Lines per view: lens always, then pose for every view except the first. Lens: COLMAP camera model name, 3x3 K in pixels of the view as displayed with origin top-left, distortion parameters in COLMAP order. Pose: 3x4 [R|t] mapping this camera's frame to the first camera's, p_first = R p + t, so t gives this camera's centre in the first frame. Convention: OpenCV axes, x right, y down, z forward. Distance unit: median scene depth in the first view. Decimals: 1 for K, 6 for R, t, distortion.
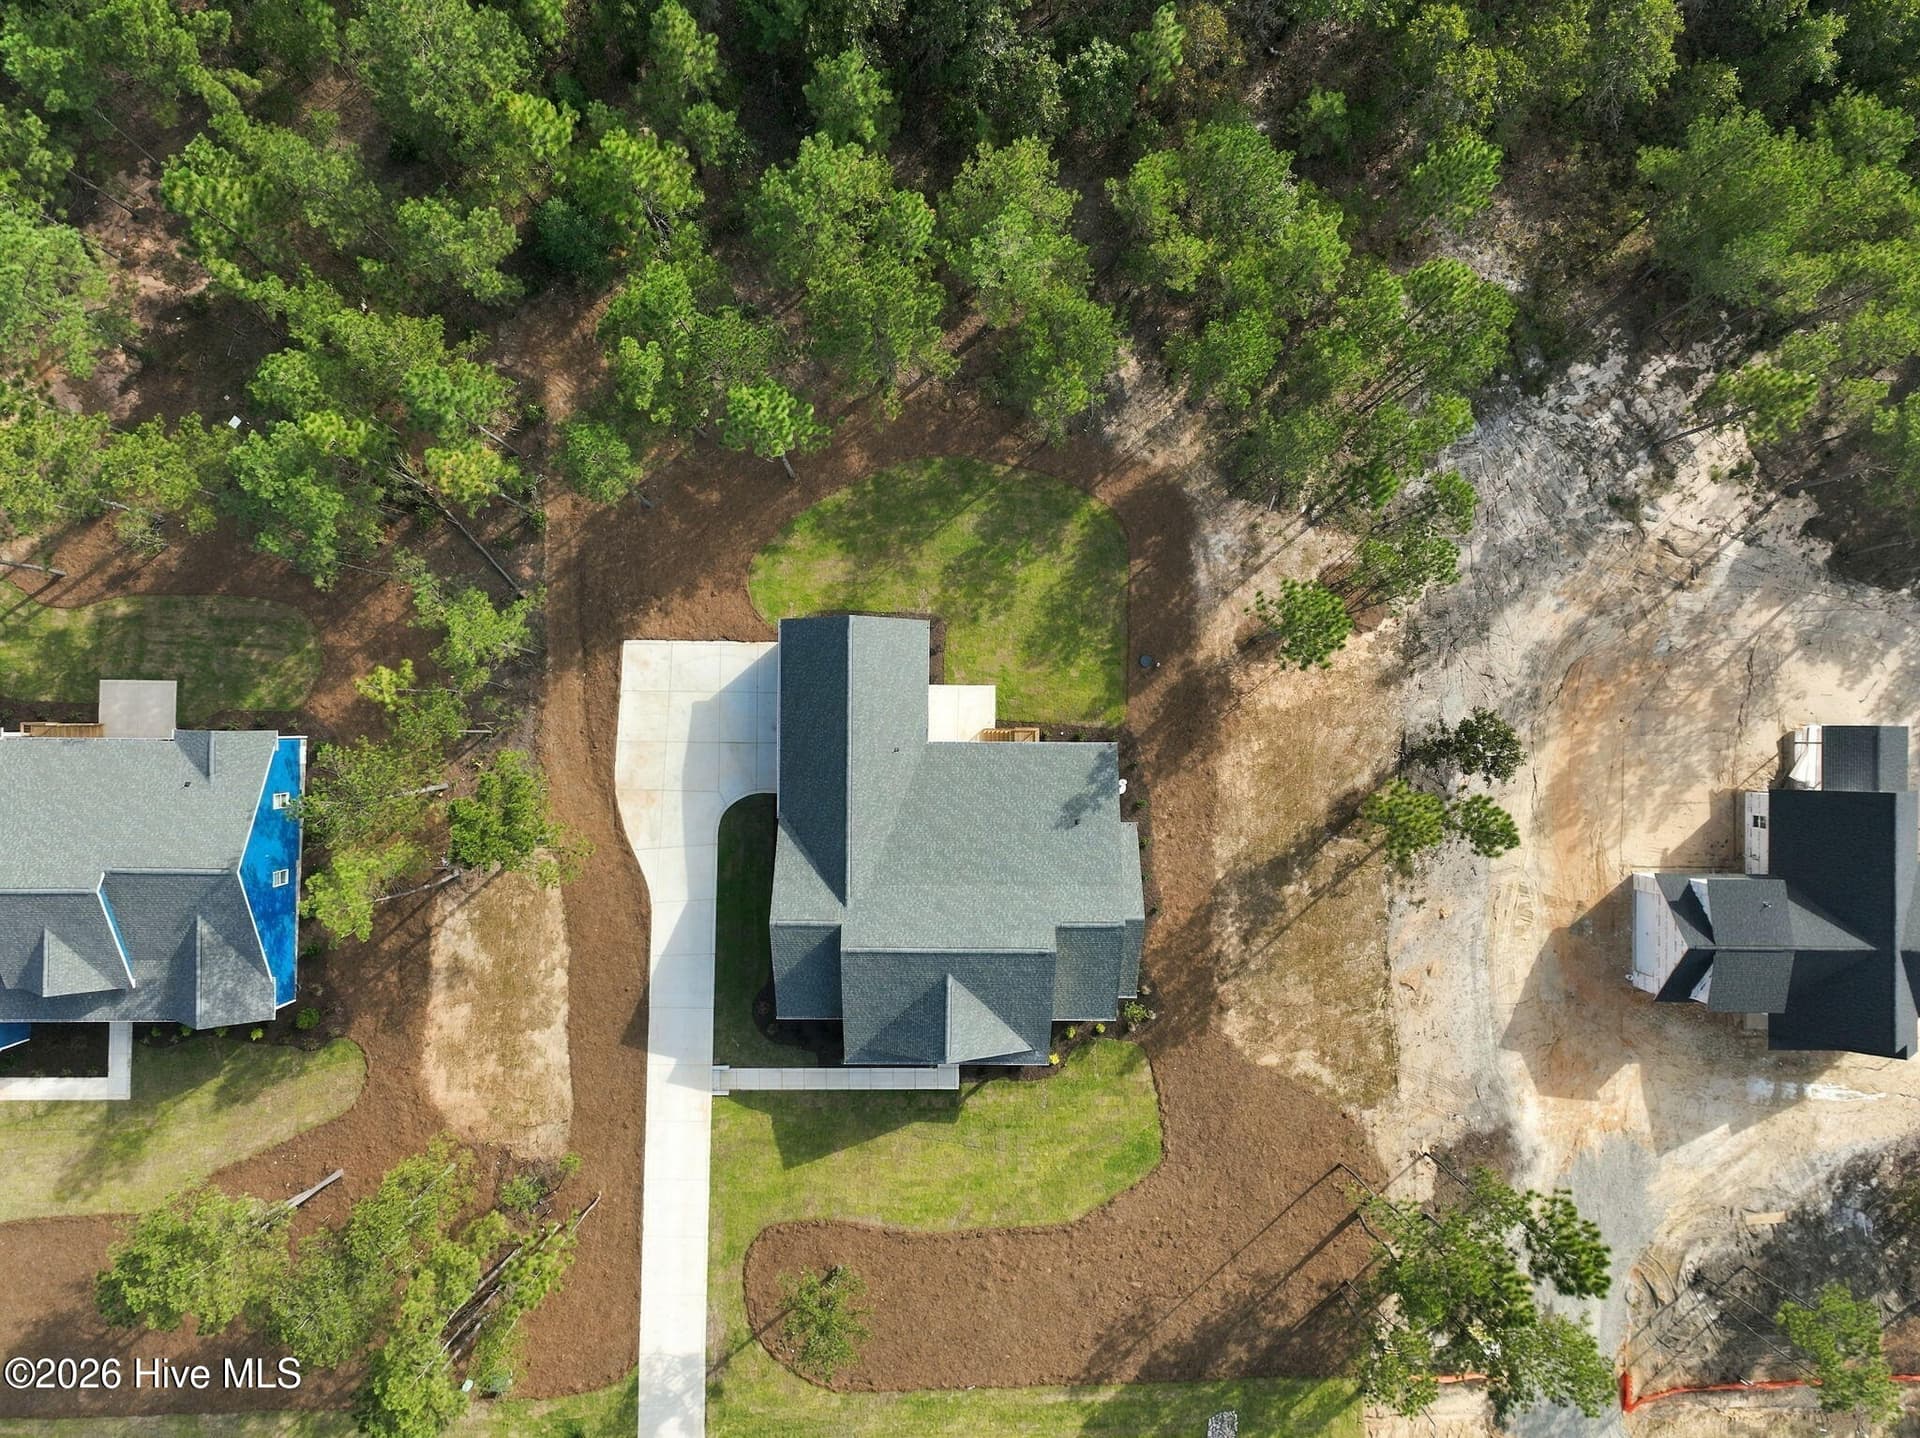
lens RADIAL K [[1354.4, 0, 960.0], [0, 1354.4, 719.0], [0, 0, 1]] dist [0.002778, 0.006061]
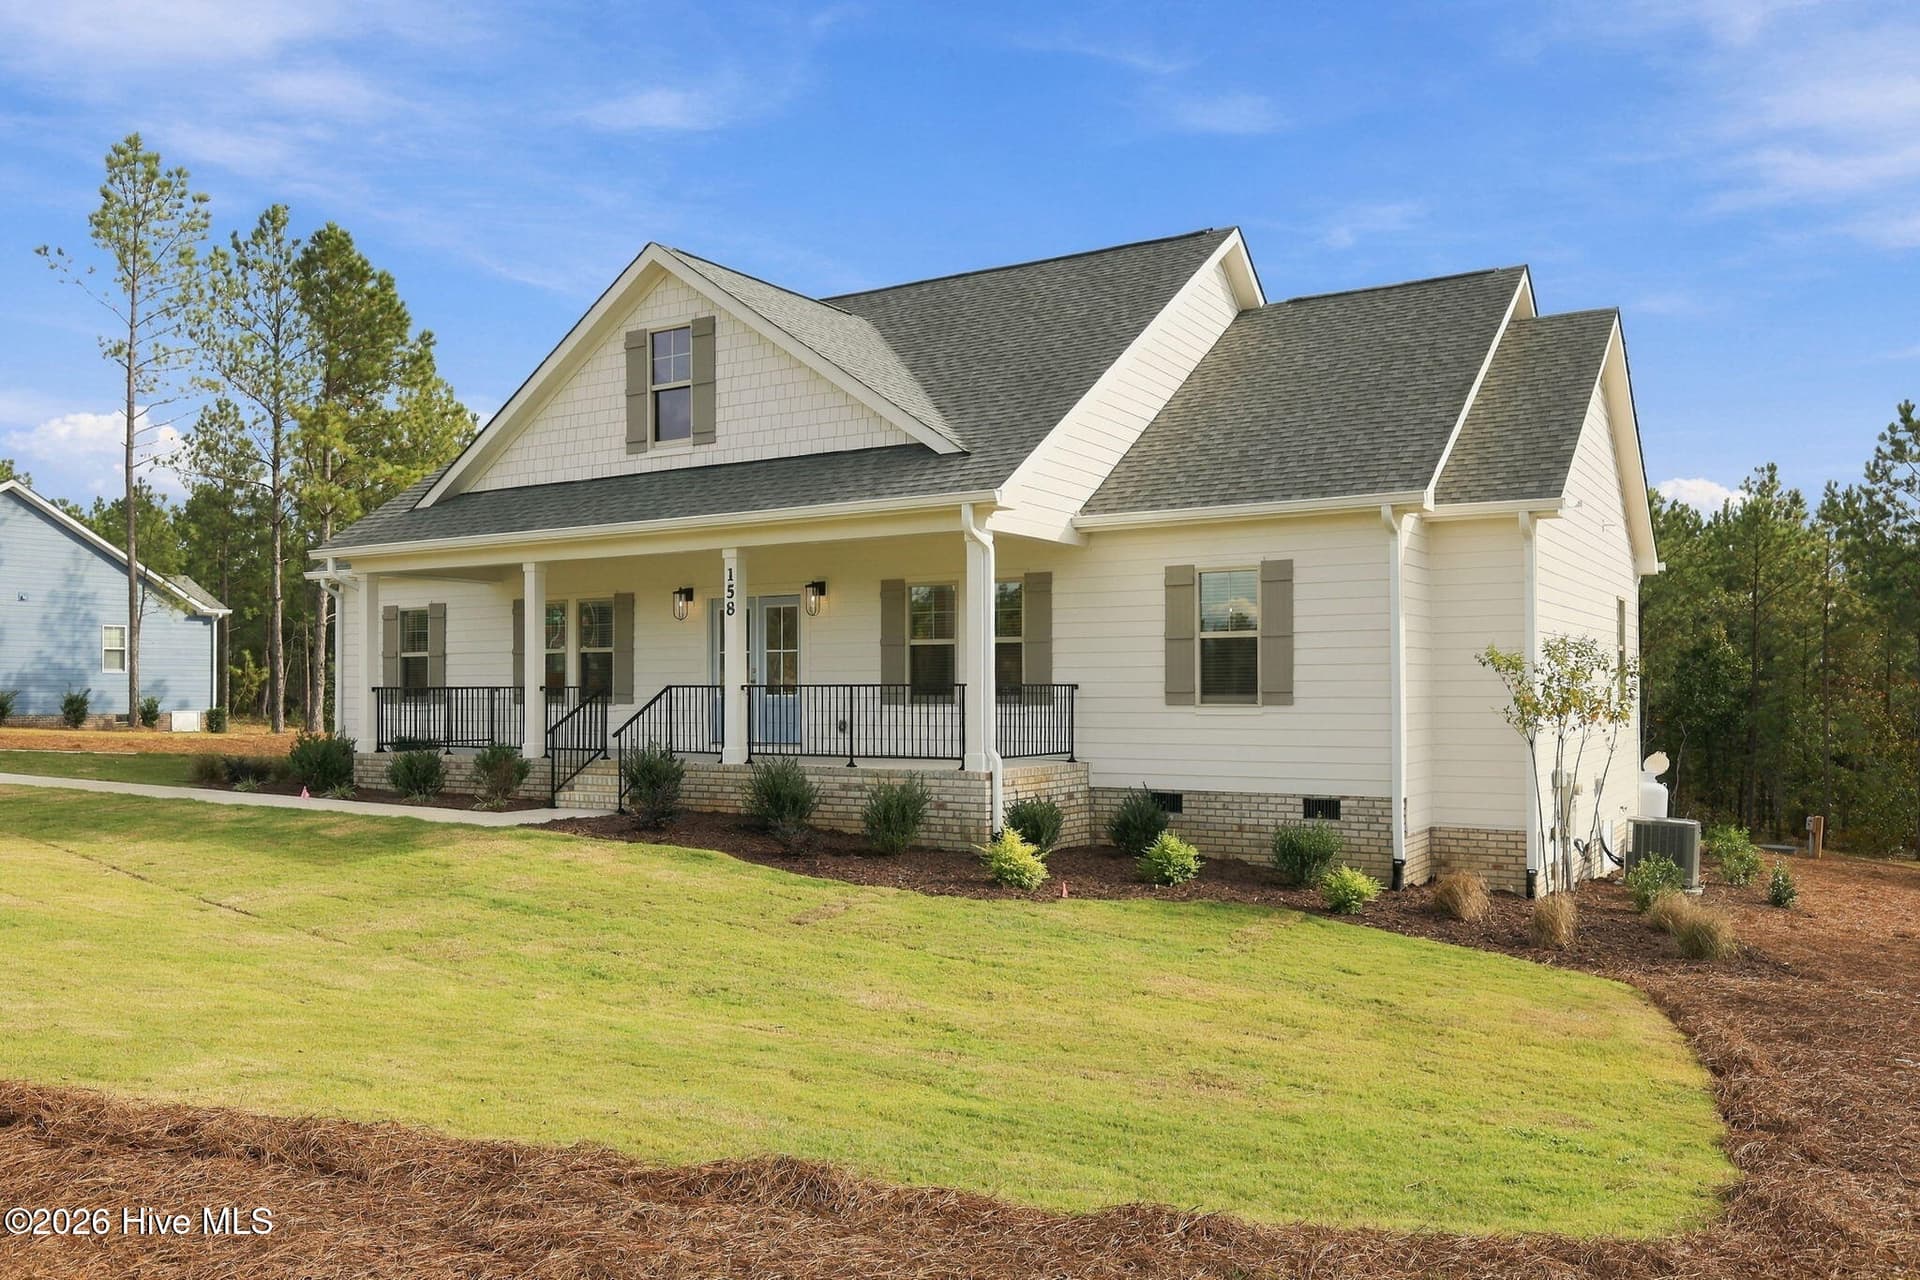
lens RADIAL K [[1466.4, 0, 956.8], [0, 1466.4, 678.9], [0, 0, 1]] dist [-0.004804, -0.002094]
pose [[0.856351, -0.022967, -0.515883, 0.152922], [-0.516110, -0.004928, -0.856508, 0.400336], [0.017129, 0.999724, -0.016073, 0.961344]]
